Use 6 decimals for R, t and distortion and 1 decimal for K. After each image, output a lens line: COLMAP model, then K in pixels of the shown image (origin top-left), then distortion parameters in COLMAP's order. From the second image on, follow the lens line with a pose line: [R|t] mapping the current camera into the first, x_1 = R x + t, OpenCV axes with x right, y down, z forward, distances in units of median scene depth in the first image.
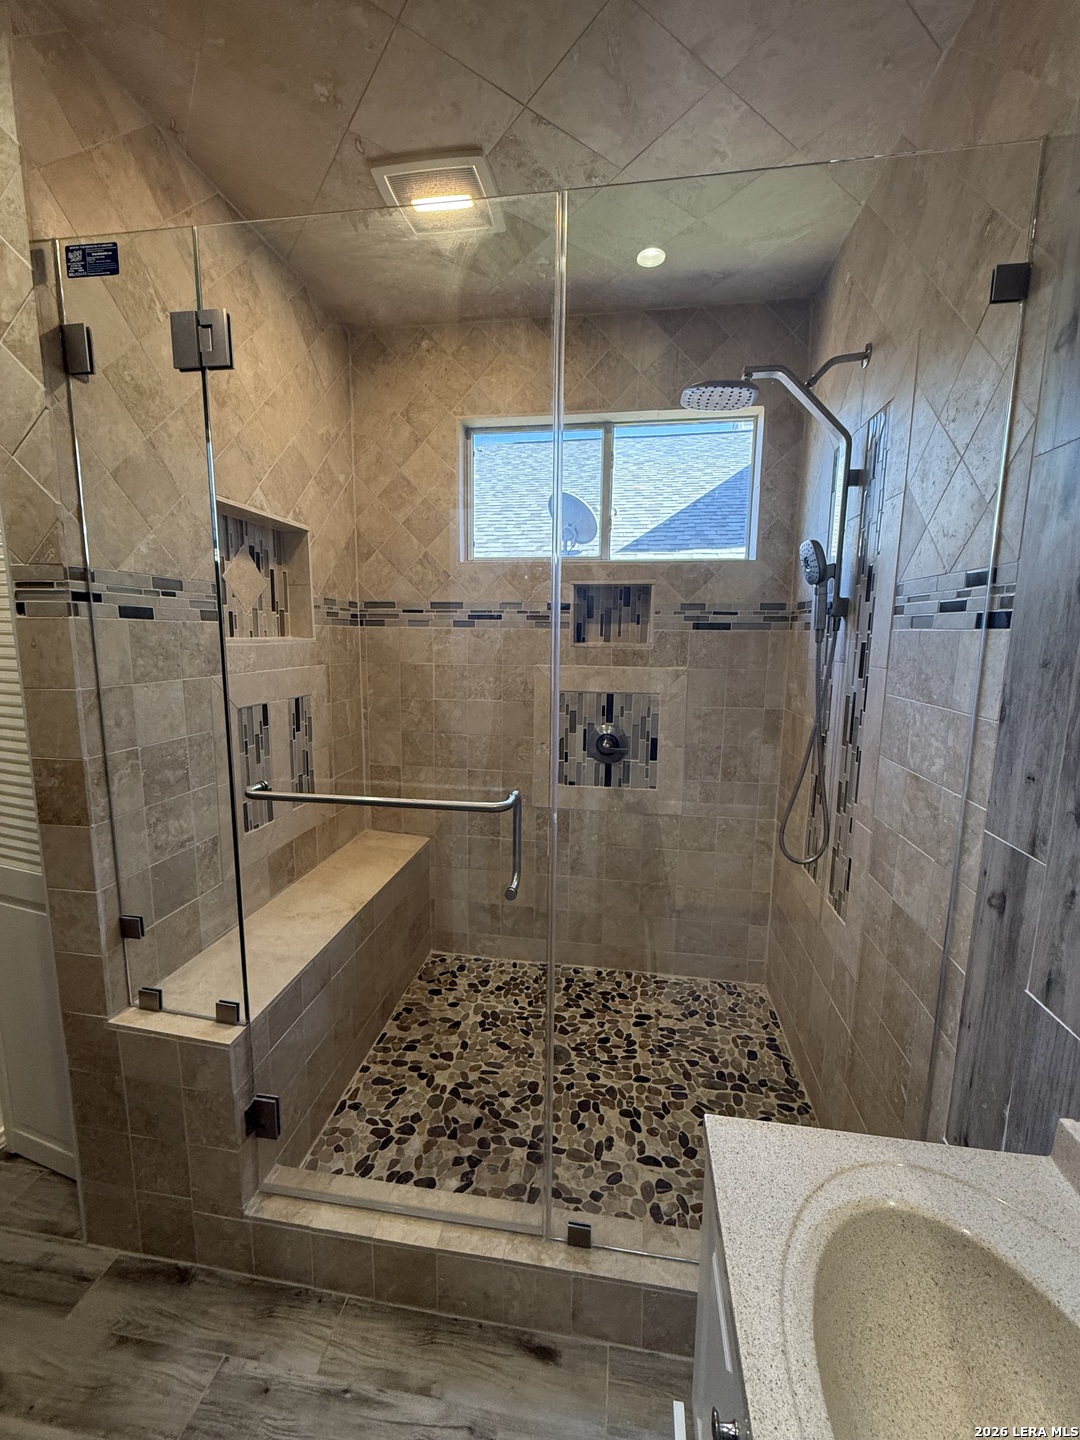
lens RADIAL K [[570.6, 0, 546.6], [0, 570.6, 715.4], [0, 0, 1]] dist [-0.000824, 0.000216]
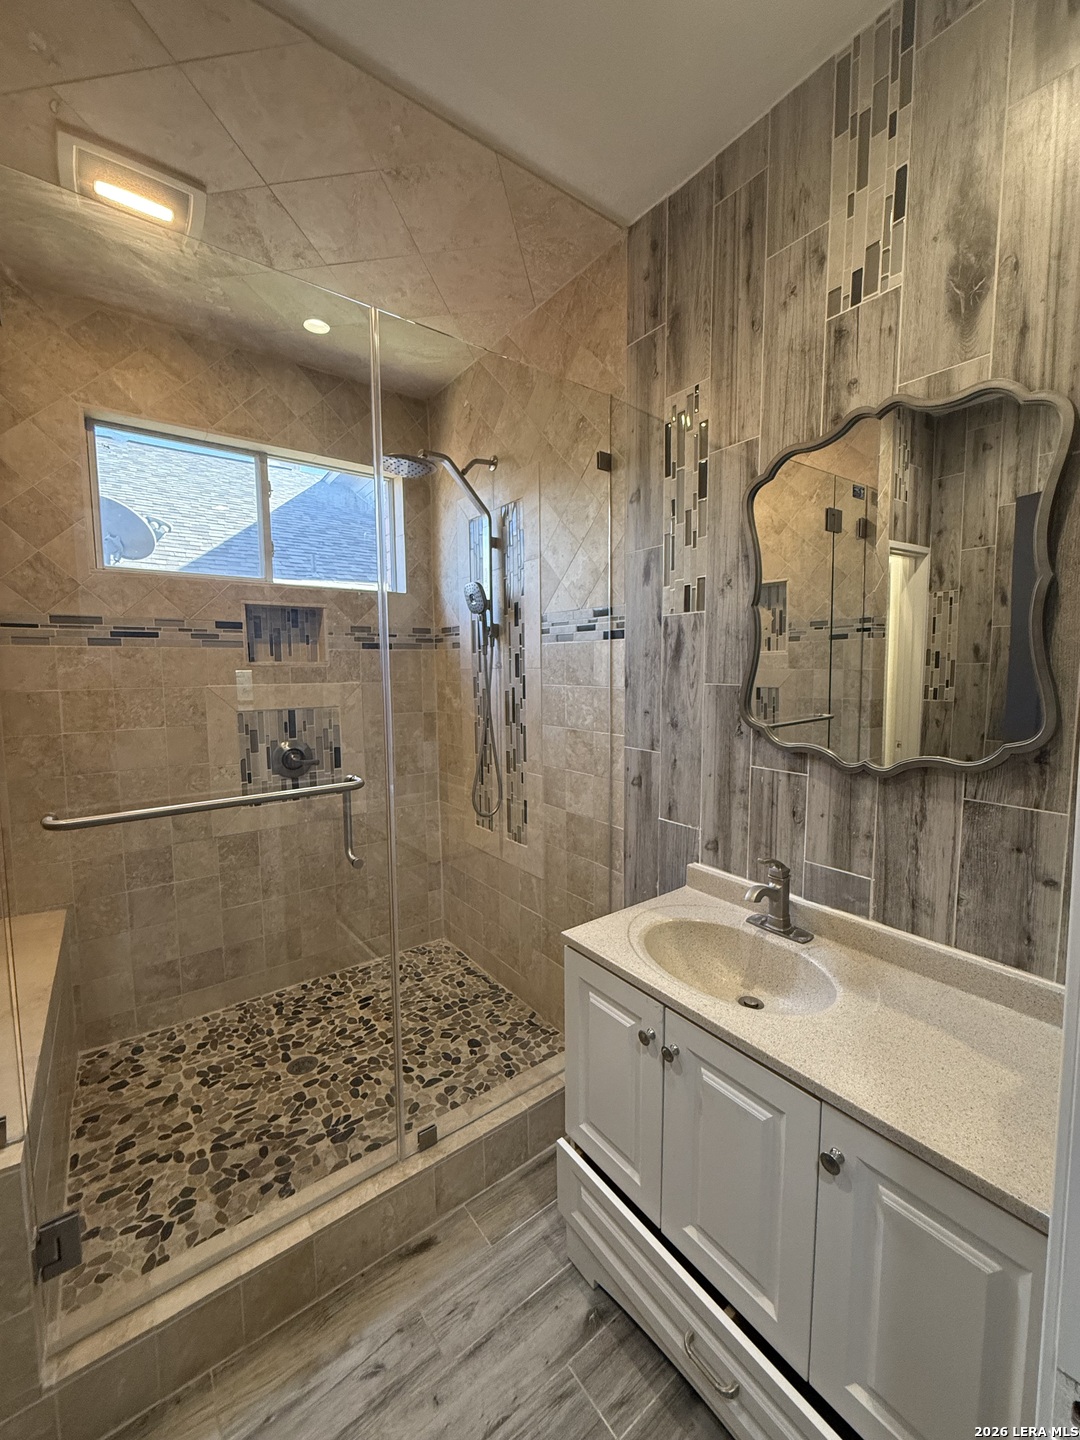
lens RADIAL K [[570.6, 0, 541.4], [0, 570.6, 715.4], [0, 0, 1]] dist [-0.000824, 0.000216]
pose [[0.701529, -0.078055, 0.708353, -0.377223], [0.119144, 0.992840, -0.008593, 0.043230], [-0.702610, 0.090424, 0.705806, -0.067581]]
